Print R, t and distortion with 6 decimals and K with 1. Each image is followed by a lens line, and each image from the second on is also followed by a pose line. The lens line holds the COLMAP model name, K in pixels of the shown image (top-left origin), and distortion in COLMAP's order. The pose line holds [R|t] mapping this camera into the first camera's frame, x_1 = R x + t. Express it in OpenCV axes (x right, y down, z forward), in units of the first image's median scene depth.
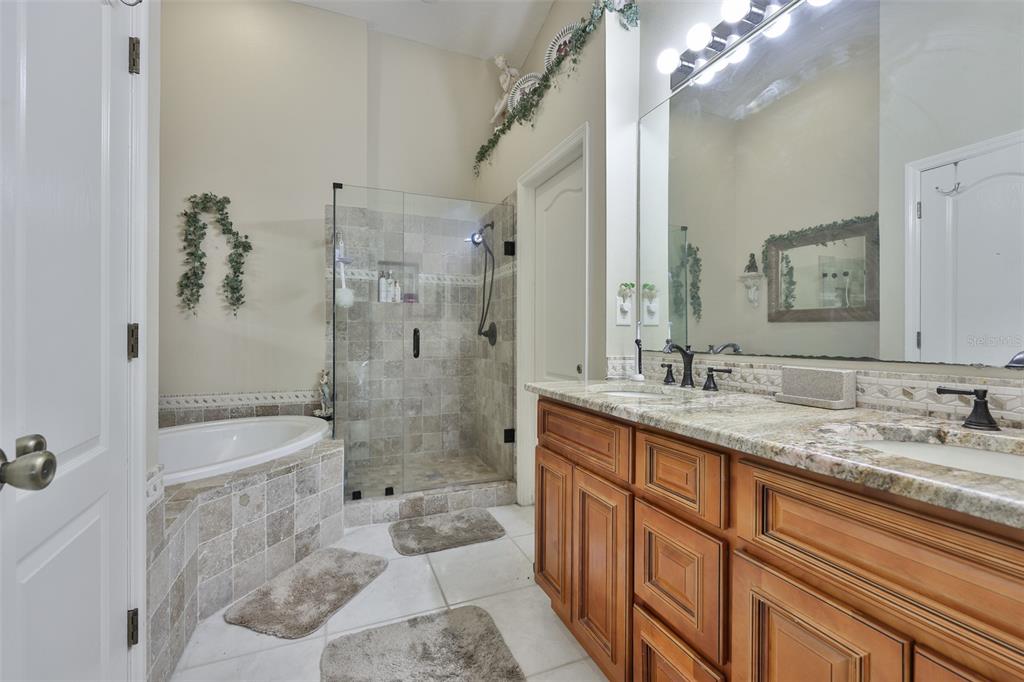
lens RADIAL K [[435.4, 0, 512.0], [0, 435.4, 335.9], [0, 0, 1]] dist [-0.005200, 0.000593]
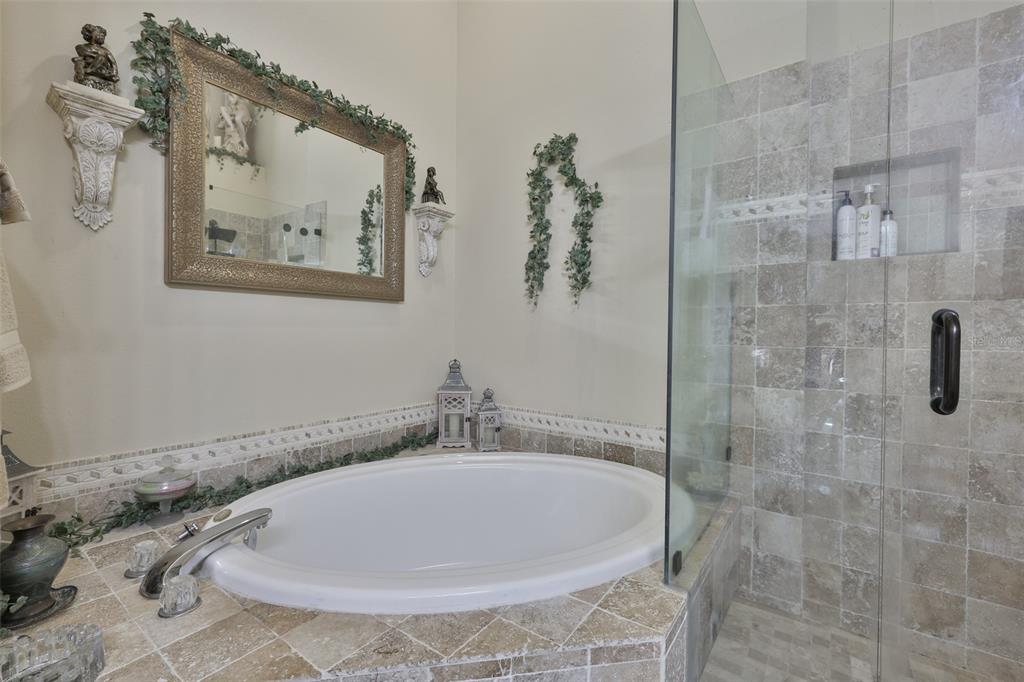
lens RADIAL K [[435.4, 0, 510.8], [0, 435.4, 337.2], [0, 0, 1]] dist [-0.005200, 0.000593]
pose [[0.531795, 0.011338, -0.846797, -0.116319], [-0.011781, 0.999913, 0.005989, 0.002353], [0.846791, 0.006791, 0.531882, 0.540816]]
